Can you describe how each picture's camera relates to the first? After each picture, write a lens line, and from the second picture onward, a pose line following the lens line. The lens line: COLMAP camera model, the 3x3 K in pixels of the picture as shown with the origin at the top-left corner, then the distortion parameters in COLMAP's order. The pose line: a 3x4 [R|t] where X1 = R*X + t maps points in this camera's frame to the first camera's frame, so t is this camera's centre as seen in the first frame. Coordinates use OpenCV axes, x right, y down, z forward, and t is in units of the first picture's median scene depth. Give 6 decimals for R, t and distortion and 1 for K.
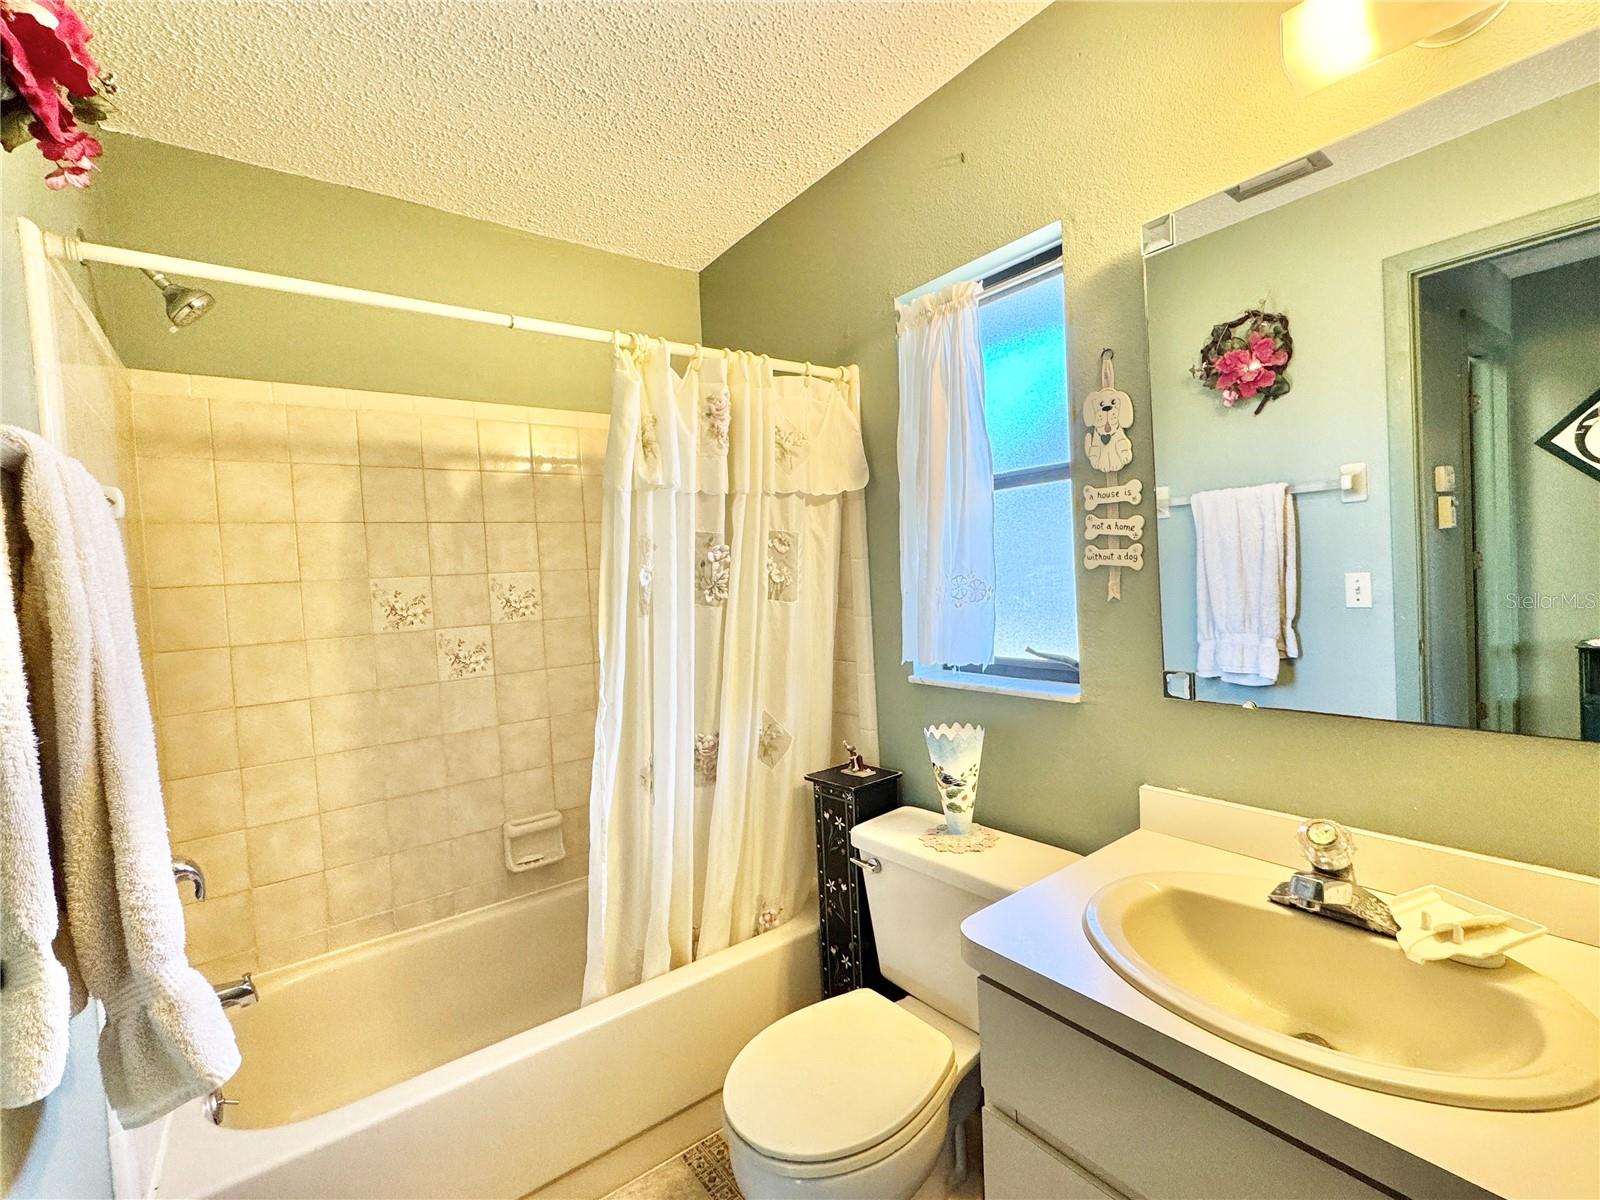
lens RADIAL K [[713.7, 0, 800.0], [0, 713.7, 600.0], [0, 0, 1]] dist [0.000950, 0.000106]
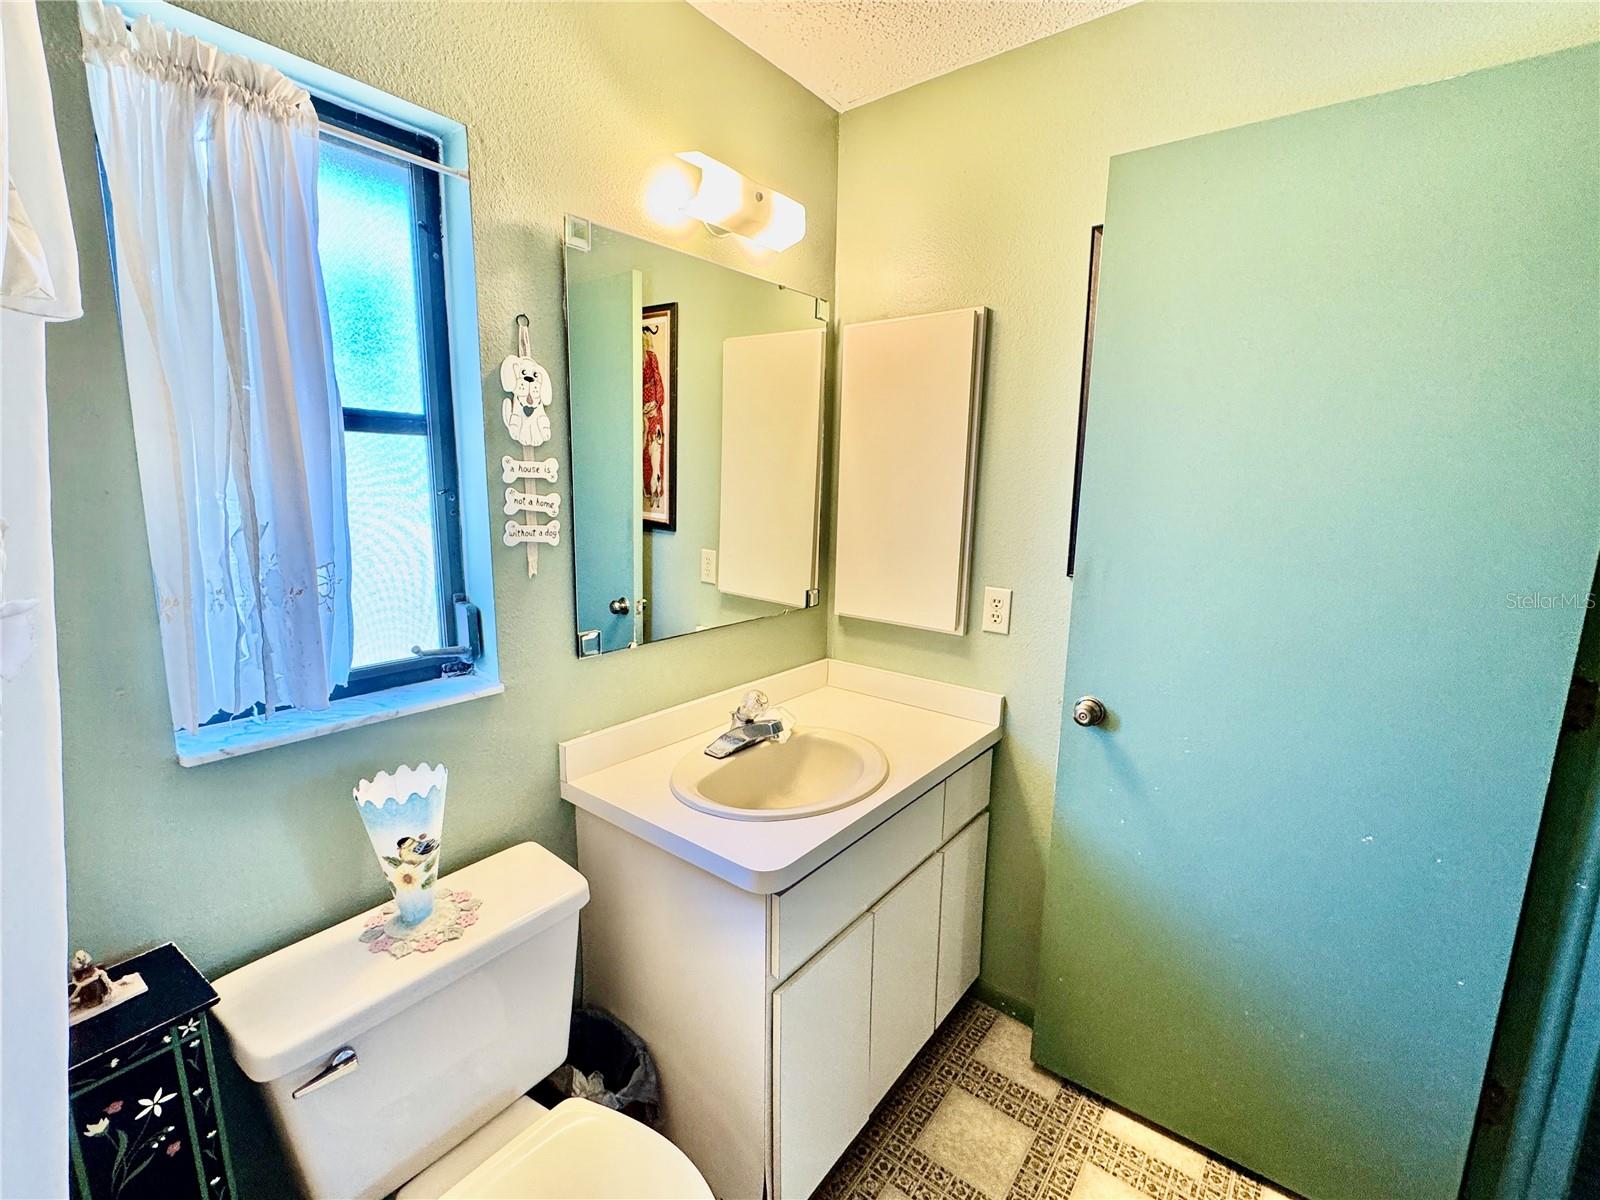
lens RADIAL K [[713.7, 0, 800.0], [0, 713.7, 600.0], [0, 0, 1]] dist [0.000950, 0.000106]
pose [[-0.273312, -0.117217, 0.954757, -0.619265], [0.027689, 0.991178, 0.129614, -0.086569], [-0.961527, 0.061861, -0.267655, 0.915305]]
